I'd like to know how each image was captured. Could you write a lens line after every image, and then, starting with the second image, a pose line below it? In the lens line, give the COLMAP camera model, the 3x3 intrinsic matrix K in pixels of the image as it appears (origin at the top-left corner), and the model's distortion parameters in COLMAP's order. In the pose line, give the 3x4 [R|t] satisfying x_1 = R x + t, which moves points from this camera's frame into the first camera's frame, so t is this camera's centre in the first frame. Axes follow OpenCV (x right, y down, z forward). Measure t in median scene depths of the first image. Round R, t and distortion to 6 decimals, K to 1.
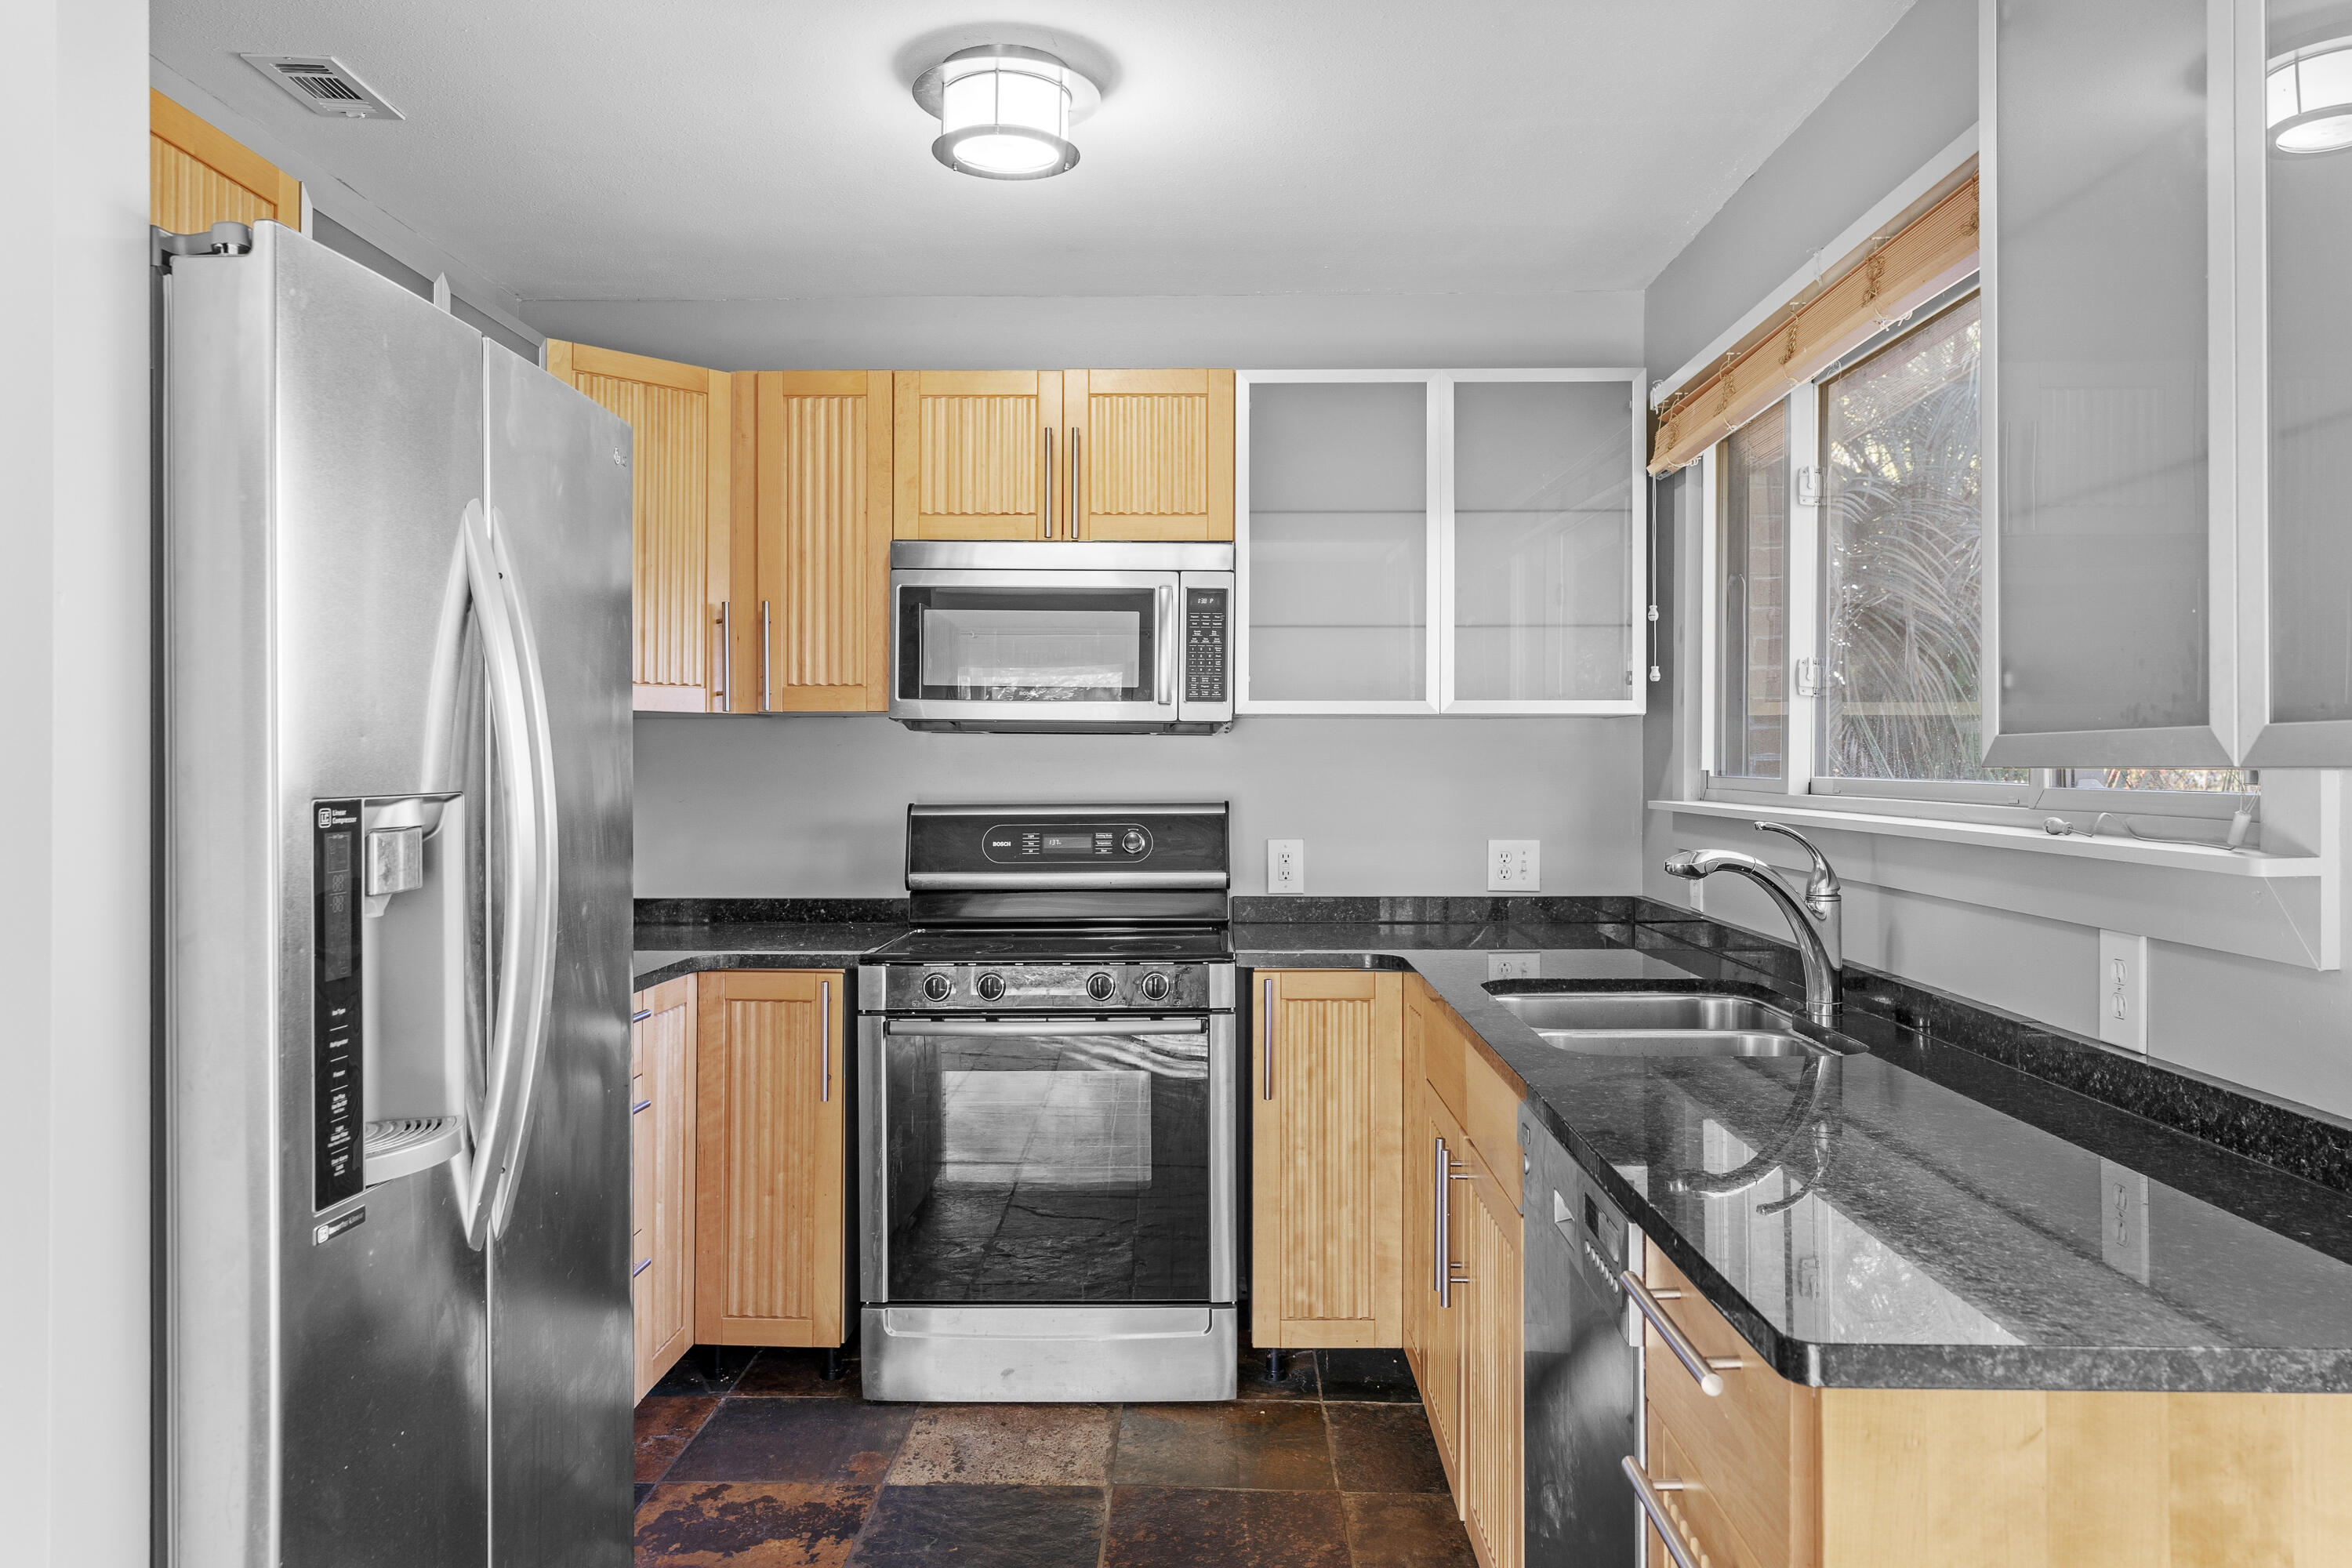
lens RADIAL K [[1655.4, 0, 1152.7], [0, 1655.4, 762.7], [0, 0, 1]] dist [-0.010571, -0.000347]
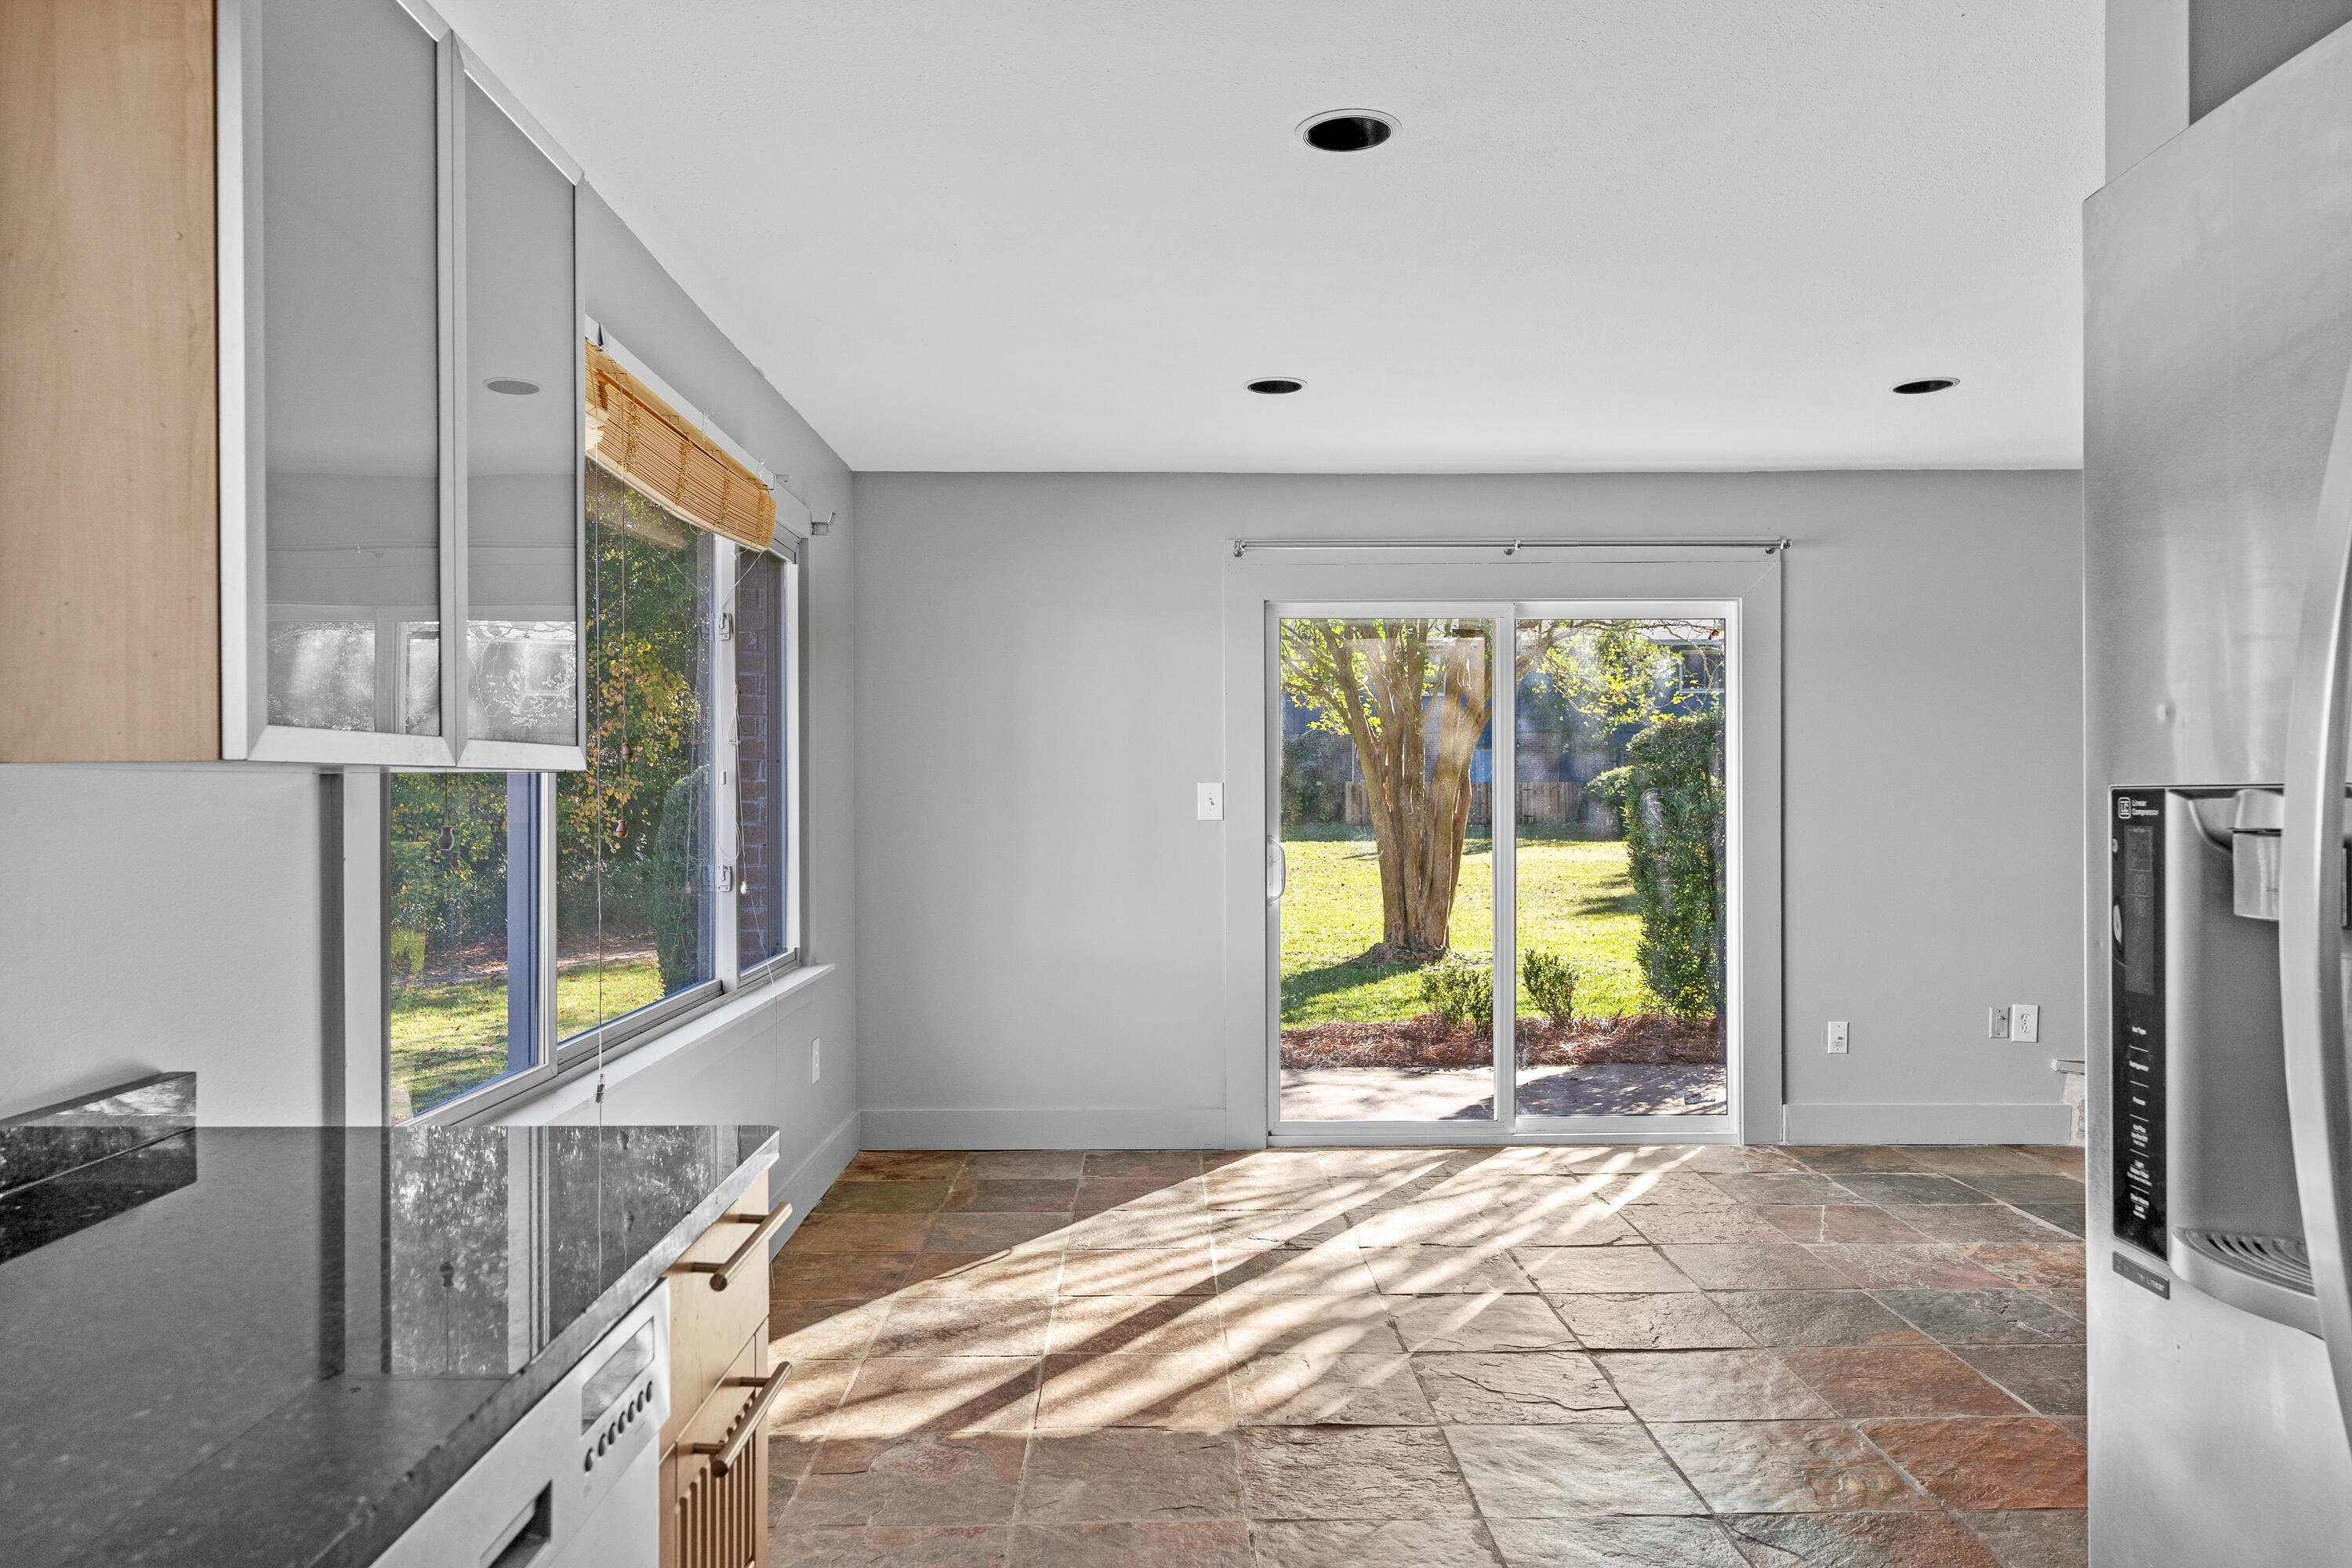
lens RADIAL K [[1552.6, 0, 1168.6], [0, 1552.6, 794.0], [0, 0, 1]] dist [-0.005387, 0.002036]
pose [[-0.998509, 0.004720, -0.054386, 0.027575], [0.004607, 0.999987, 0.002203, 0.009089], [0.054396, 0.001949, -0.998518, 0.765281]]
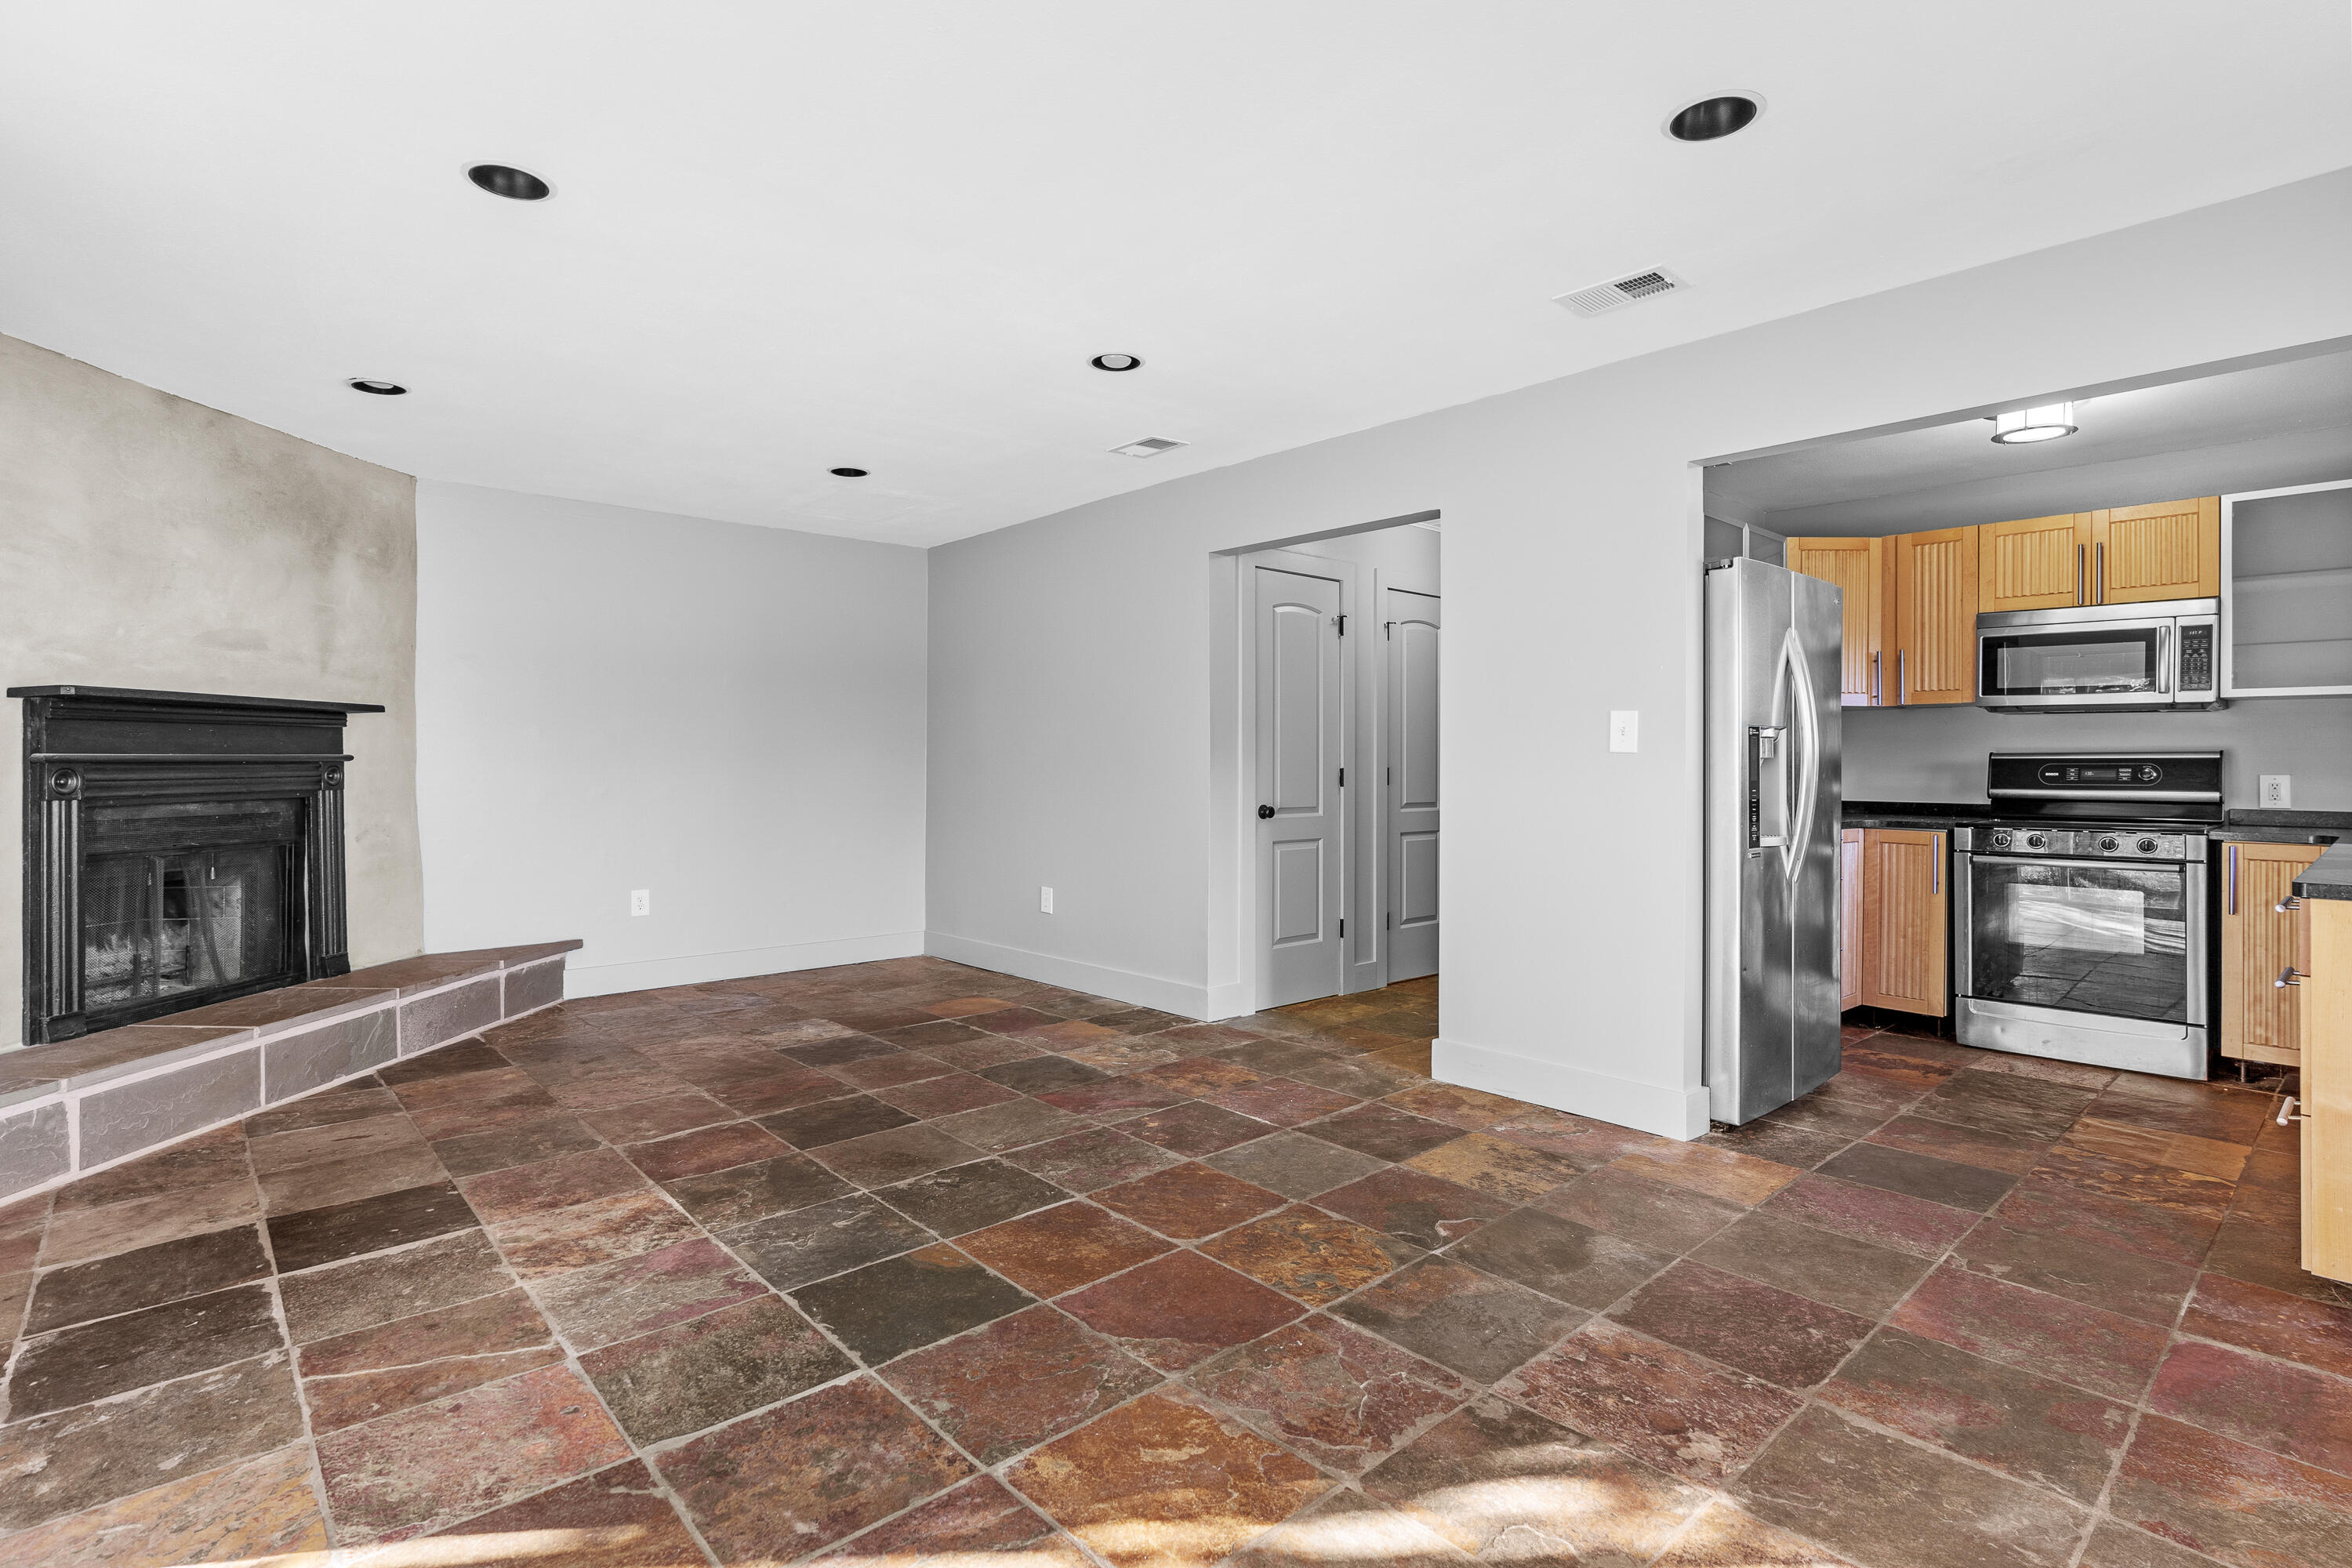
lens RADIAL K [[1154.7, 0, 1161.1], [0, 1154.7, 755.5], [0, 0, 1]] dist [-0.008180, 0.005746]
pose [[0.697680, -0.000533, -0.716409, 0.139918], [-0.004496, 0.999977, -0.005122, 0.041927], [0.716396, 0.006795, 0.697661, -0.617379]]
